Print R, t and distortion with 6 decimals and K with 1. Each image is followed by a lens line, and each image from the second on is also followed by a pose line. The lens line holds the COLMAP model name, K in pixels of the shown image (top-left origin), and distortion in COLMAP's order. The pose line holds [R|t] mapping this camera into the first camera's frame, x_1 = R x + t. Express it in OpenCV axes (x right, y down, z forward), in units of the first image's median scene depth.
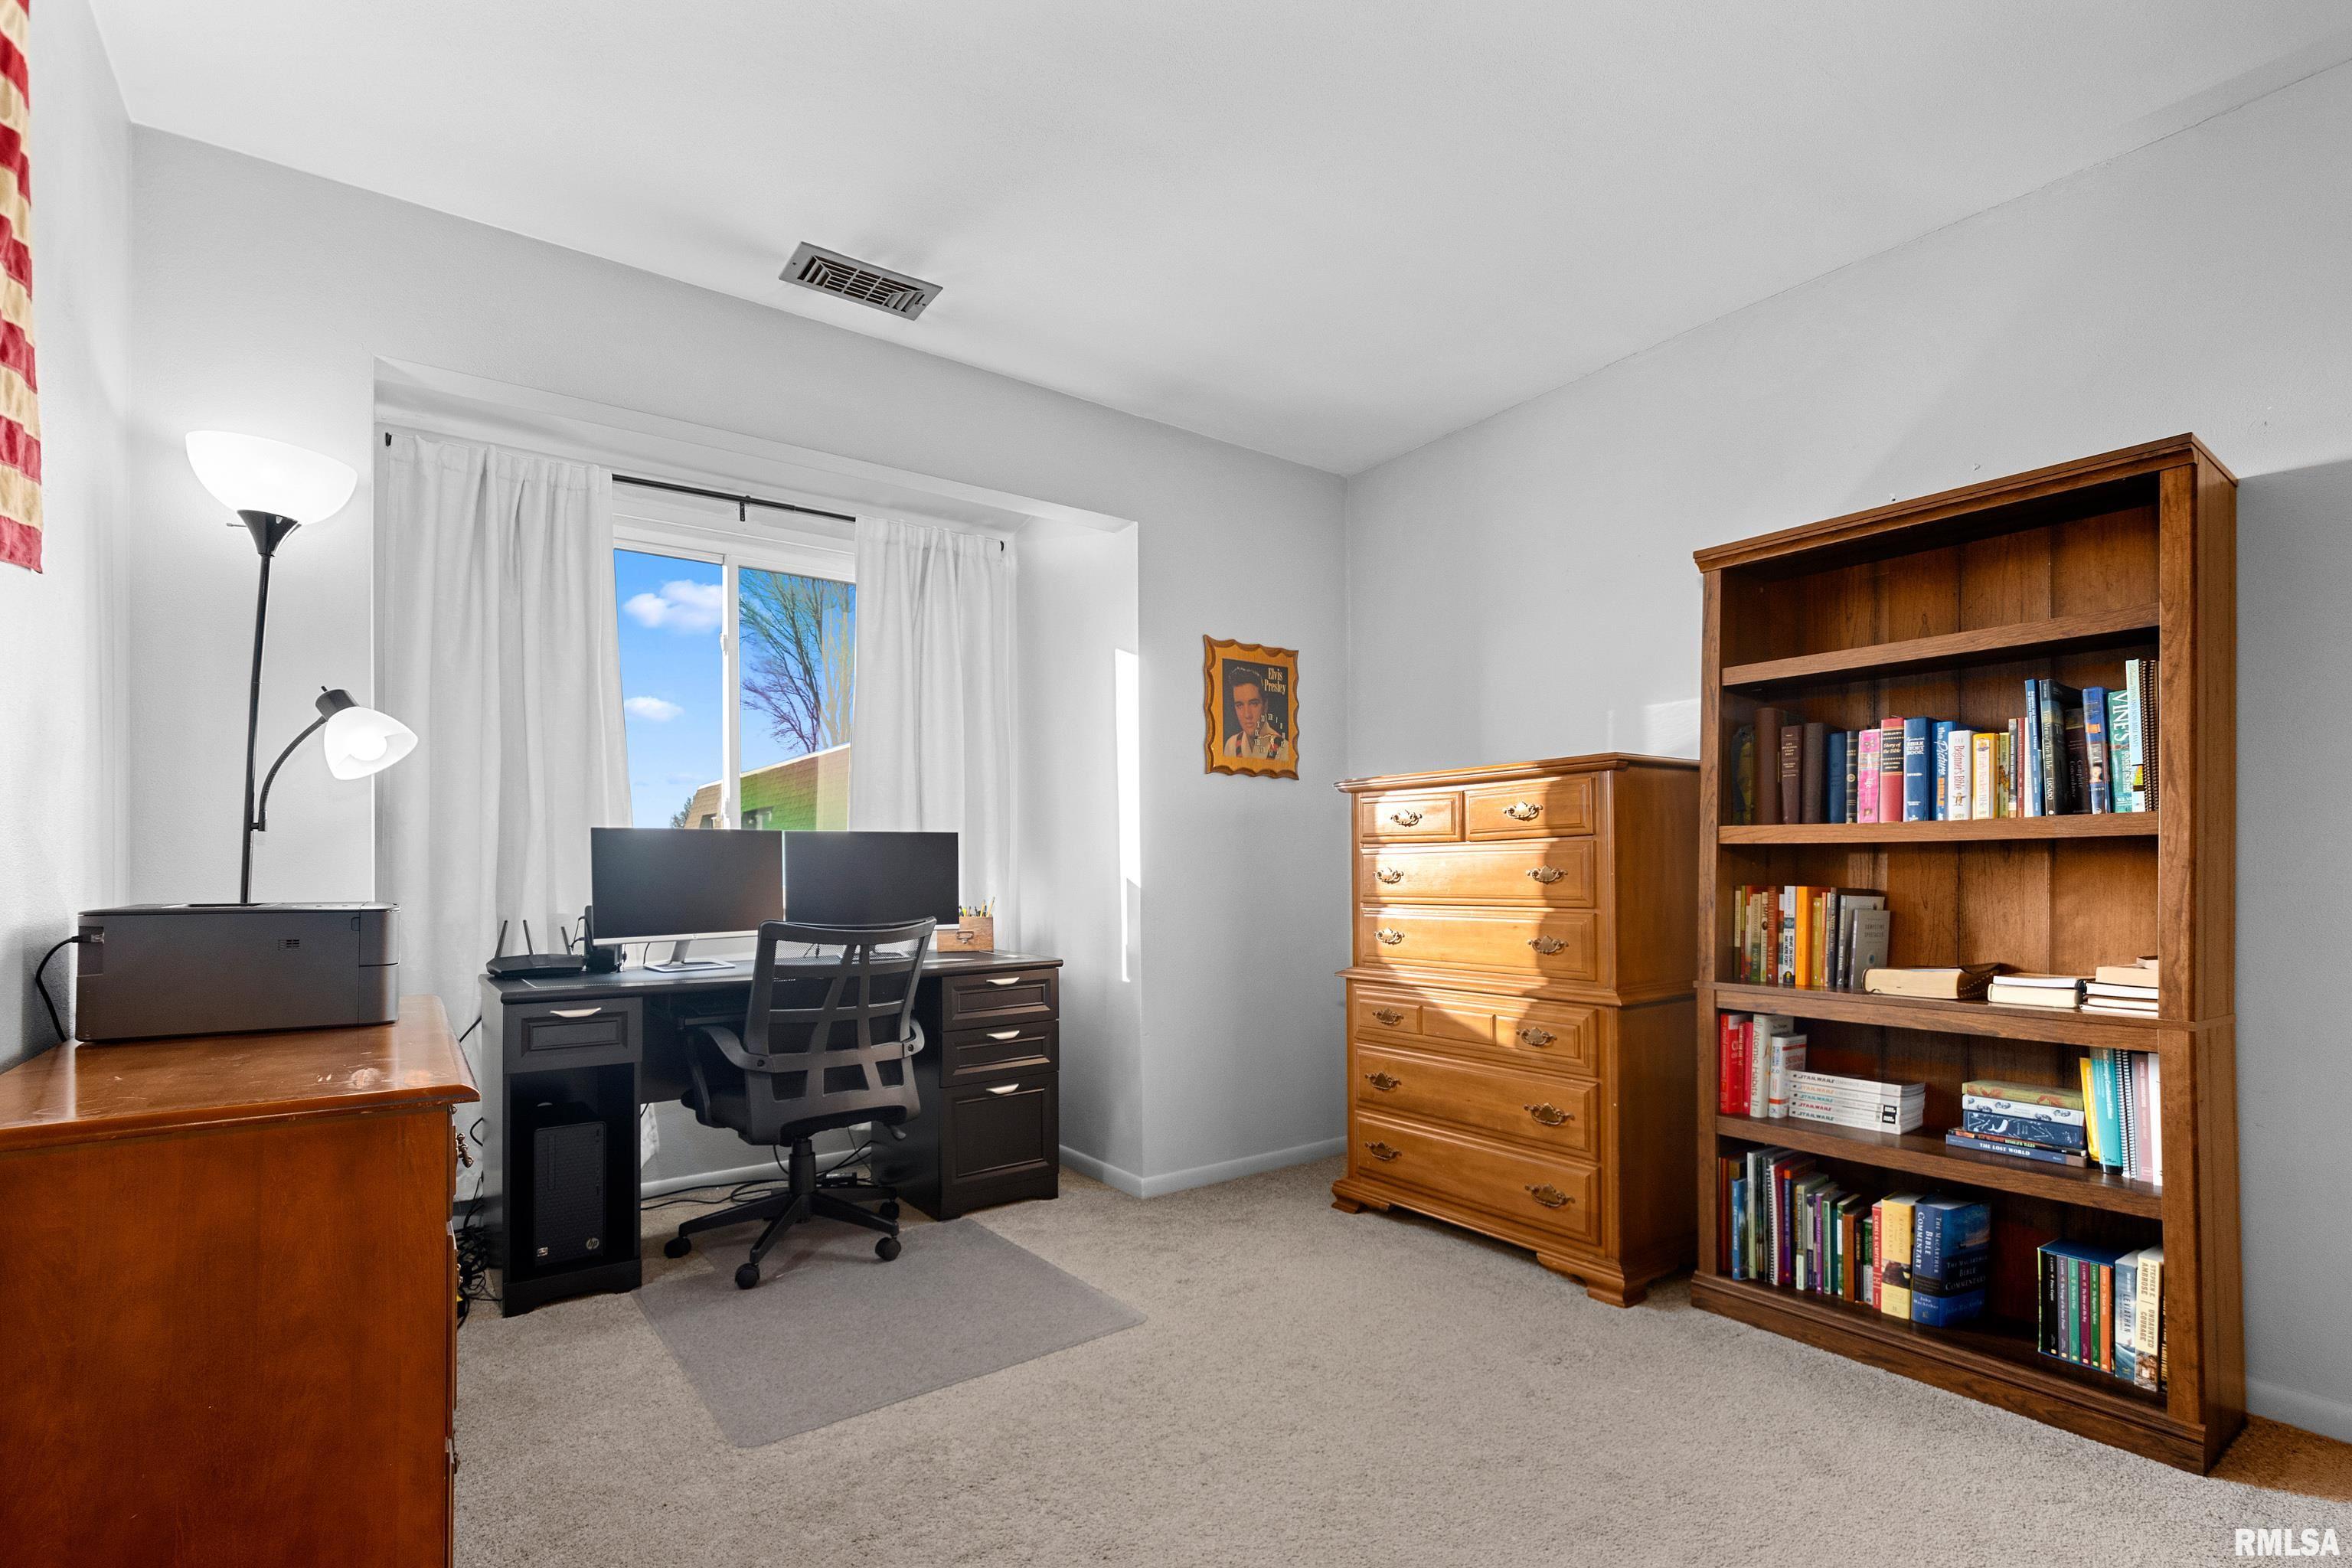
lens RADIAL K [[1107.5, 0, 1163.3], [0, 1107.5, 857.0], [0, 0, 1]] dist [0.007078, -0.003549]
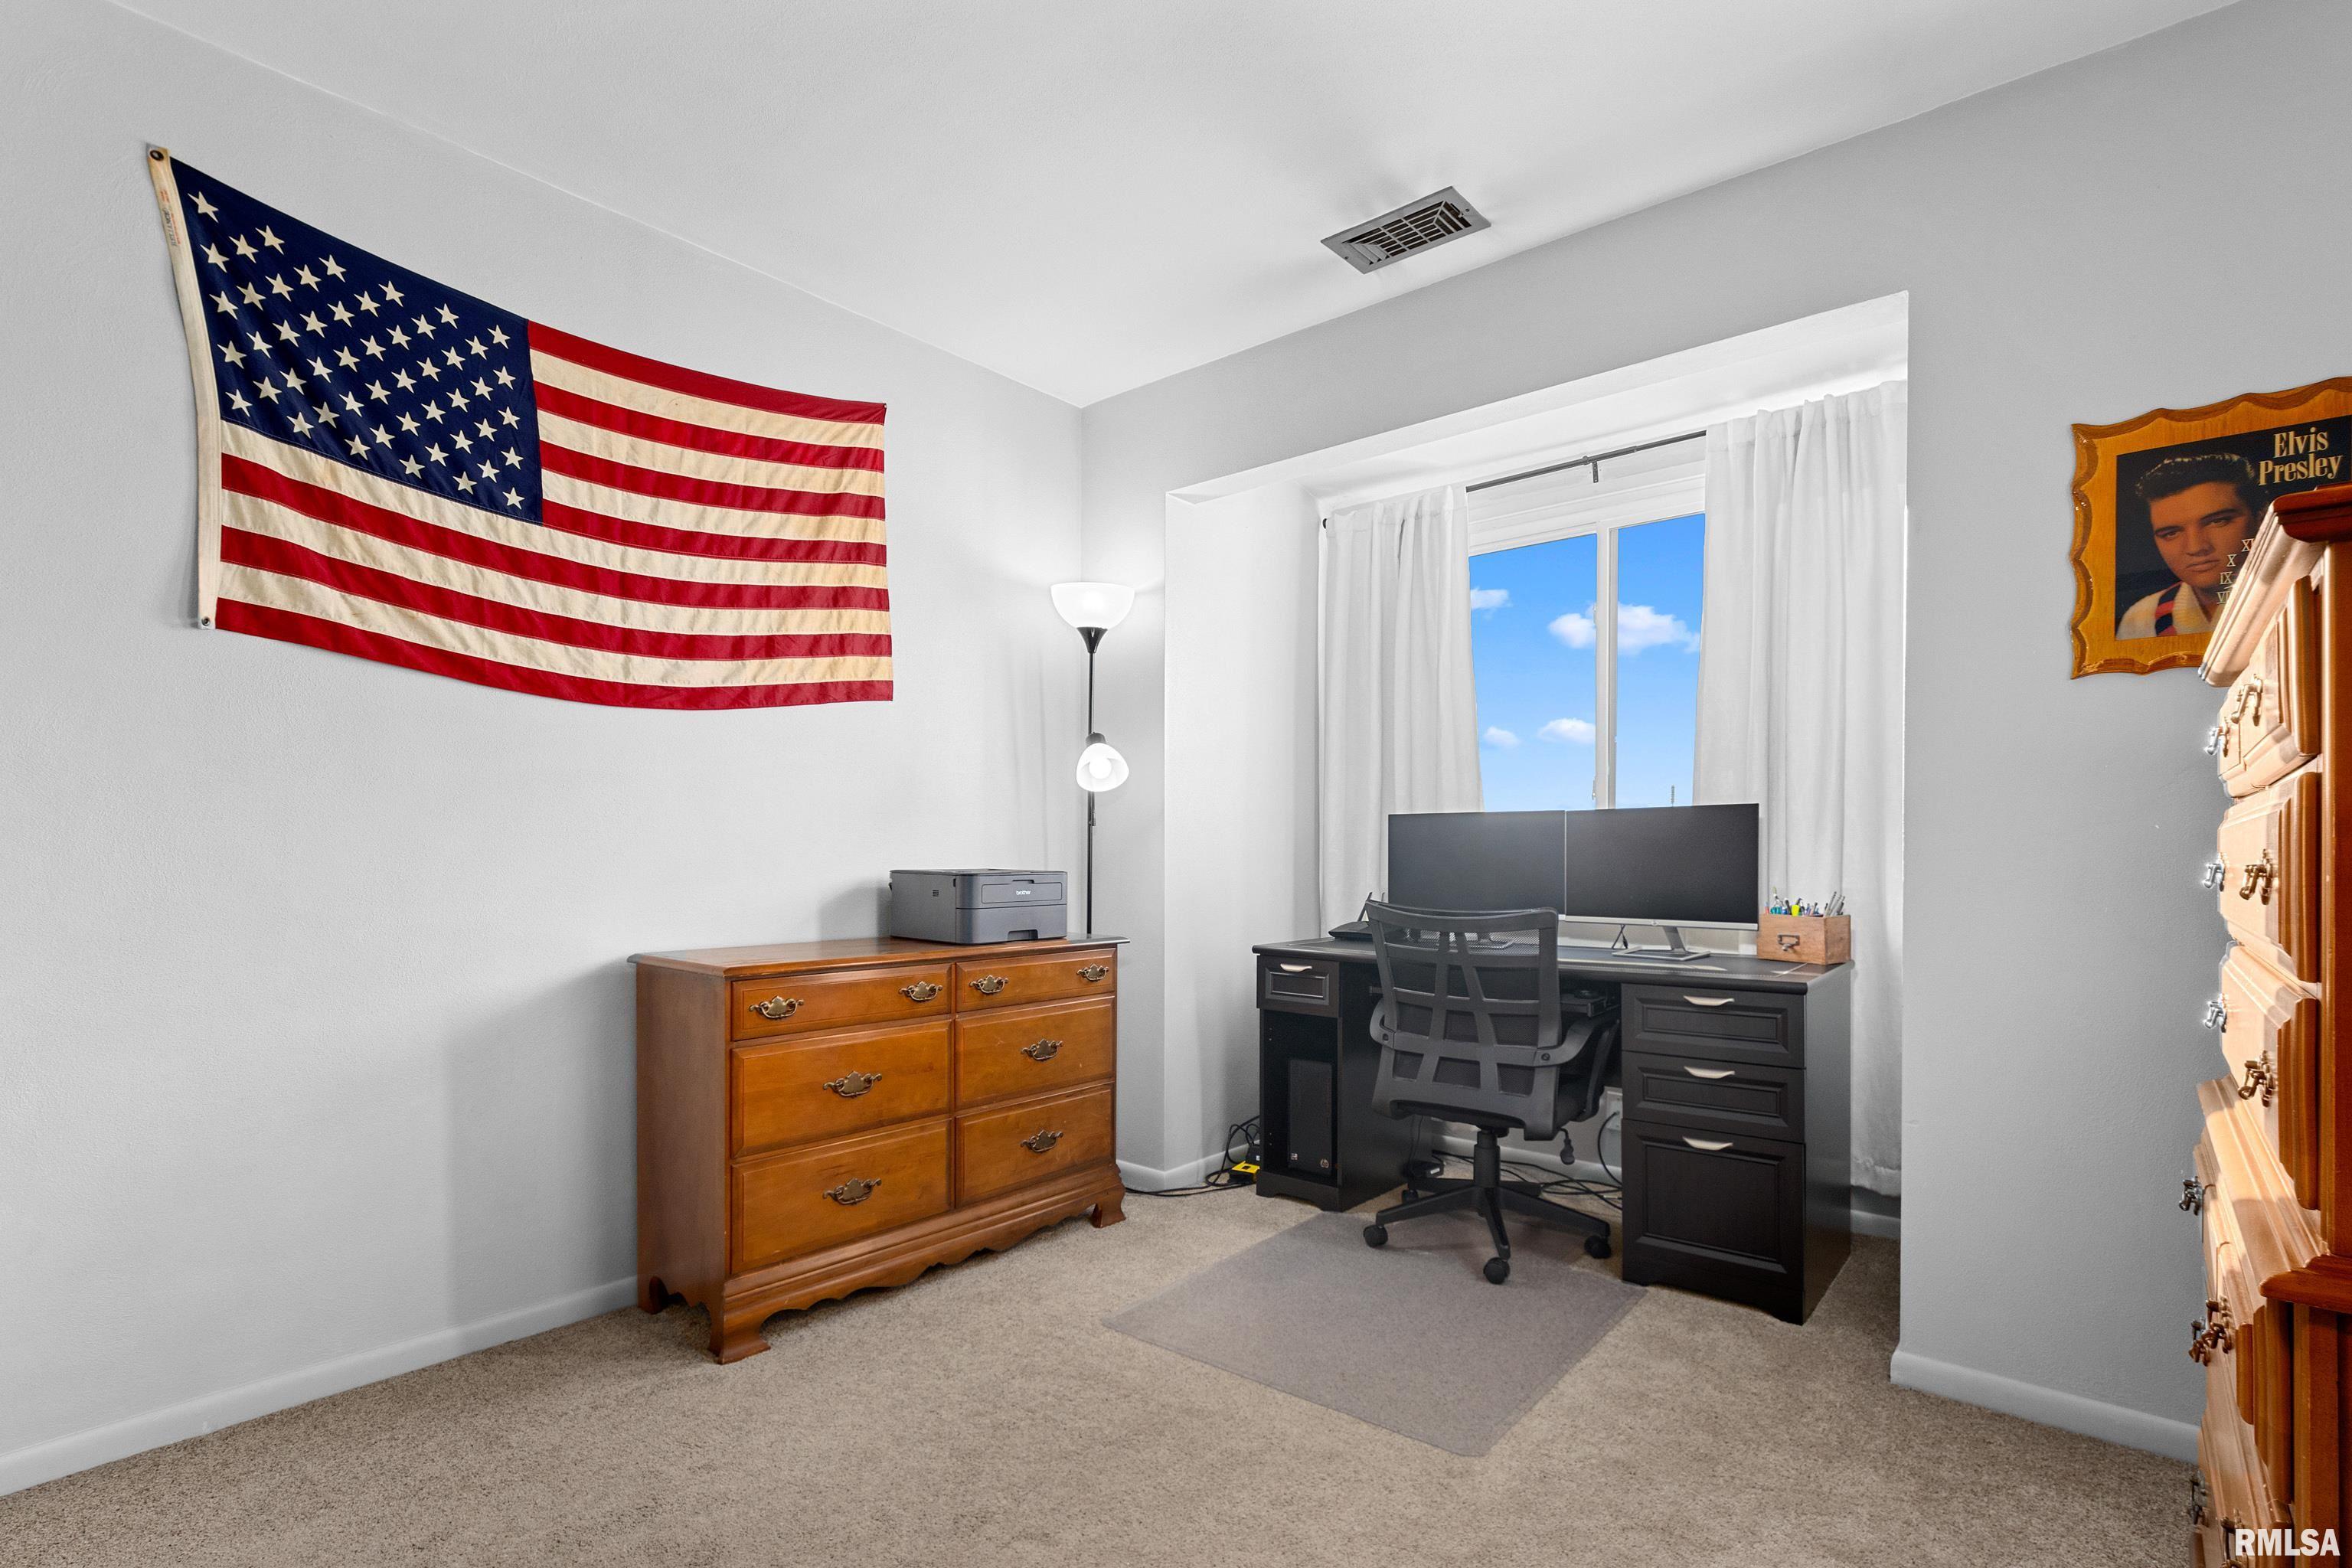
lens RADIAL K [[1107.5, 0, 1238.2], [0, 1107.5, 858.2], [0, 0, 1]] dist [0.007078, -0.003549]
pose [[0.260047, 0.010732, -0.965536, 0.513434], [0.006792, 0.999893, 0.012943, 0.003643], [0.965572, -0.009924, 0.259946, 0.510911]]
